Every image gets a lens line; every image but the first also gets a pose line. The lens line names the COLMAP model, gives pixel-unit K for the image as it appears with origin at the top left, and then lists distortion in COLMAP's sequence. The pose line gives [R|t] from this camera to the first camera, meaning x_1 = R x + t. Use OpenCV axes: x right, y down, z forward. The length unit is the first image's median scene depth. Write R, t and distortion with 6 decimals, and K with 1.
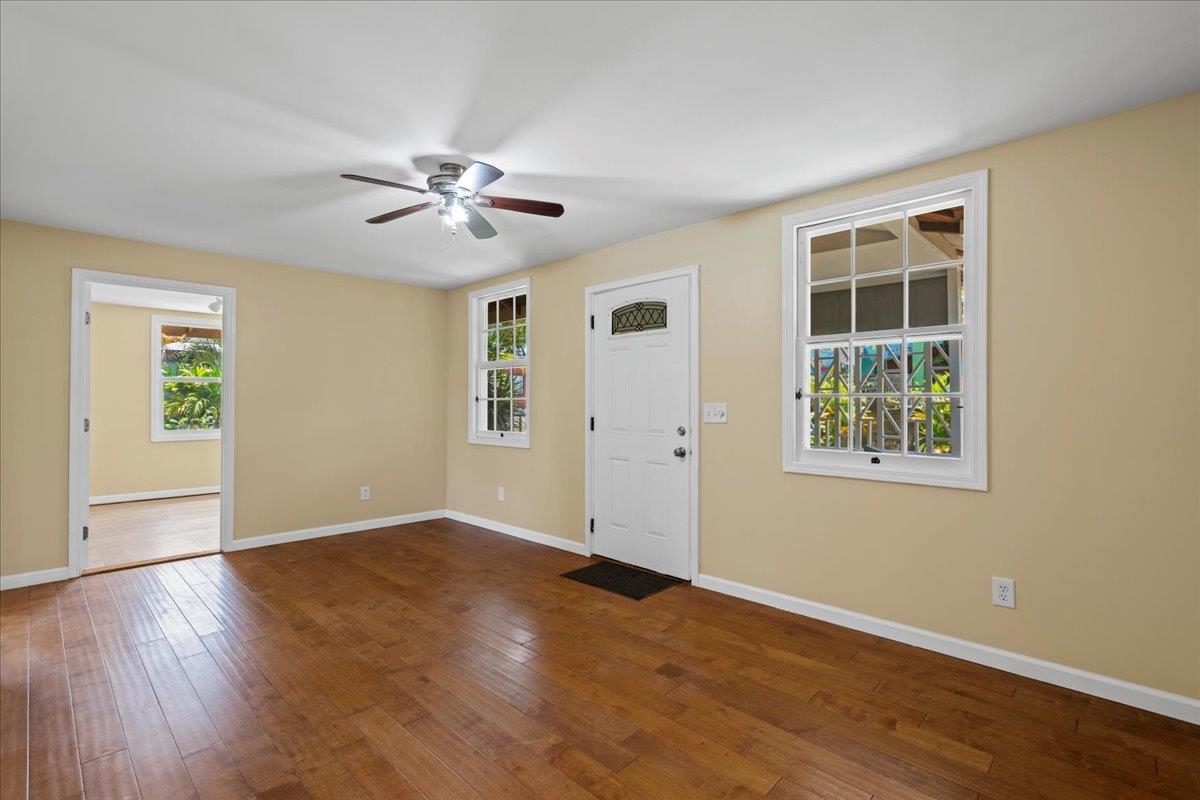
lens RADIAL K [[546.1, 0, 600.0], [0, 546.1, 400.0], [0, 0, 1]] dist [-0.000801, 0.000614]
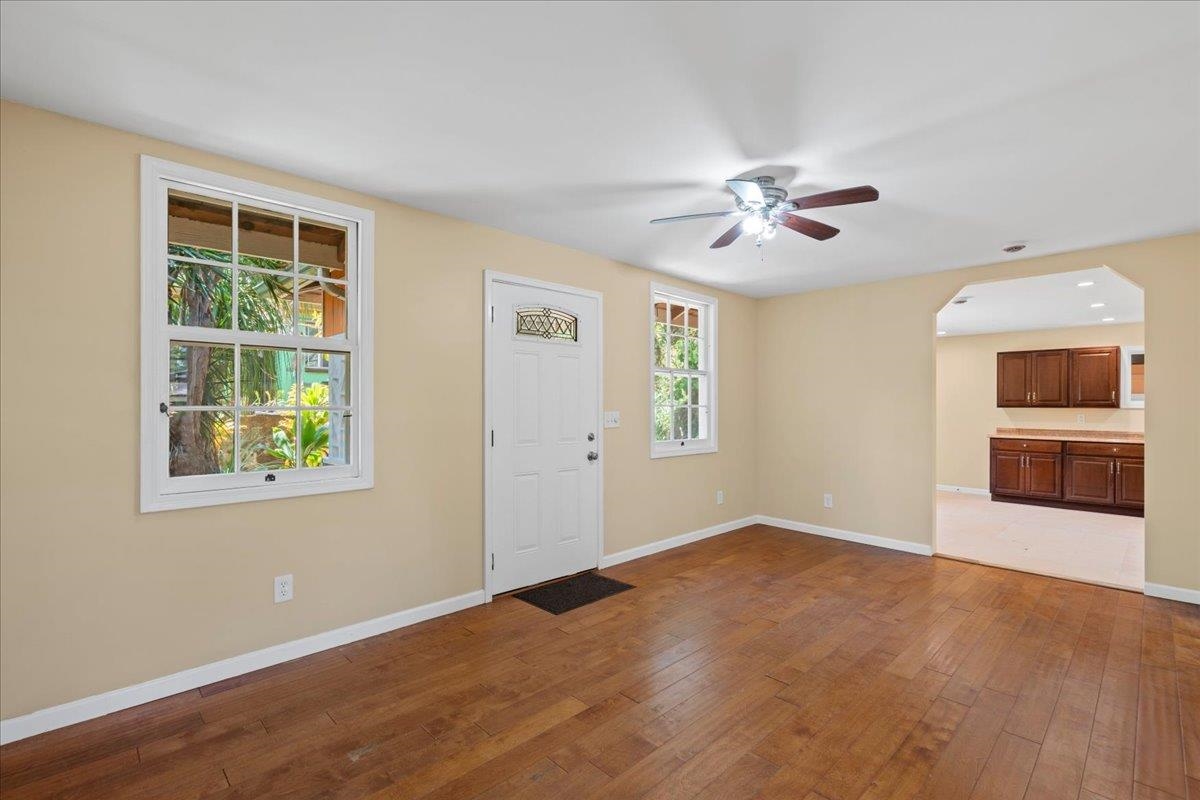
lens RADIAL K [[543.2, 0, 600.3], [0, 543.2, 408.9], [0, 0, 1]] dist [0.001357, 0.000540]
pose [[0.034684, -0.004003, 0.999390, -0.947407], [-0.003207, 0.999986, 0.004116, -0.005307], [-0.999393, -0.003348, 0.034671, 0.930080]]
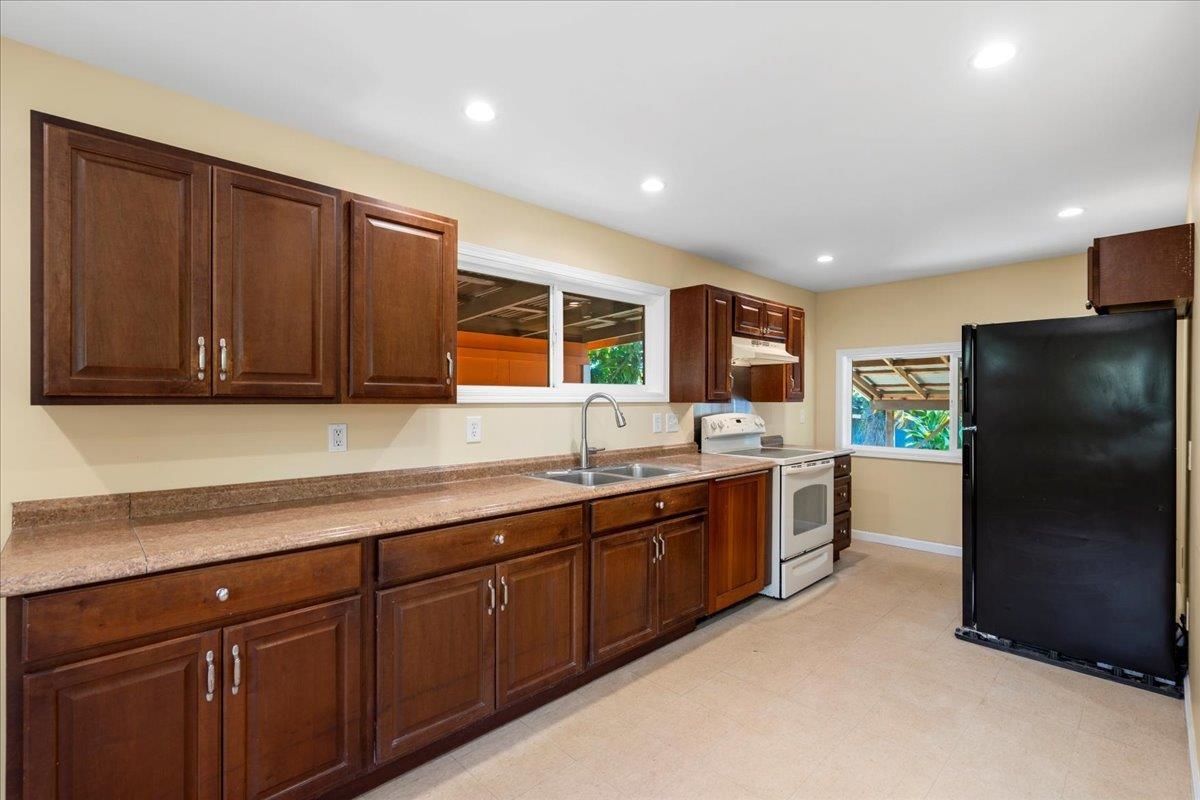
lens RADIAL K [[546.1, 0, 600.0], [0, 546.1, 400.0], [0, 0, 1]] dist [-0.000801, 0.000614]
pose [[-0.999588, -0.003263, 0.028521, 0.728688], [-0.003234, 0.999994, 0.001054, -0.012153], [-0.028524, 0.000961, -0.999593, -0.111733]]
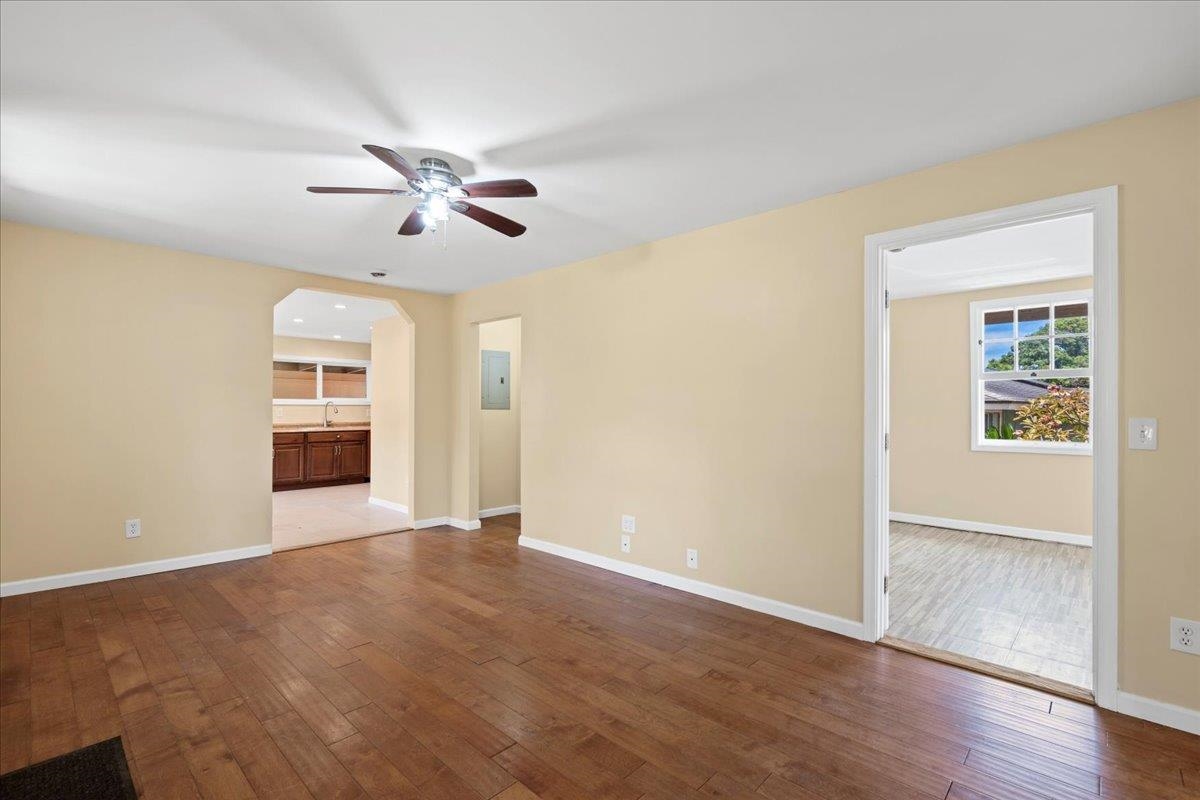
lens RADIAL K [[537.2, 0, 600.9], [0, 537.2, 404.8], [0, 0, 1]] dist [-0.000951, -0.000437]
pose [[-0.999946, -0.003177, -0.009860, -0.409583], [-0.003128, 0.999982, -0.005043, 0.001778], [0.009876, -0.005012, -0.999939, 1.433285]]
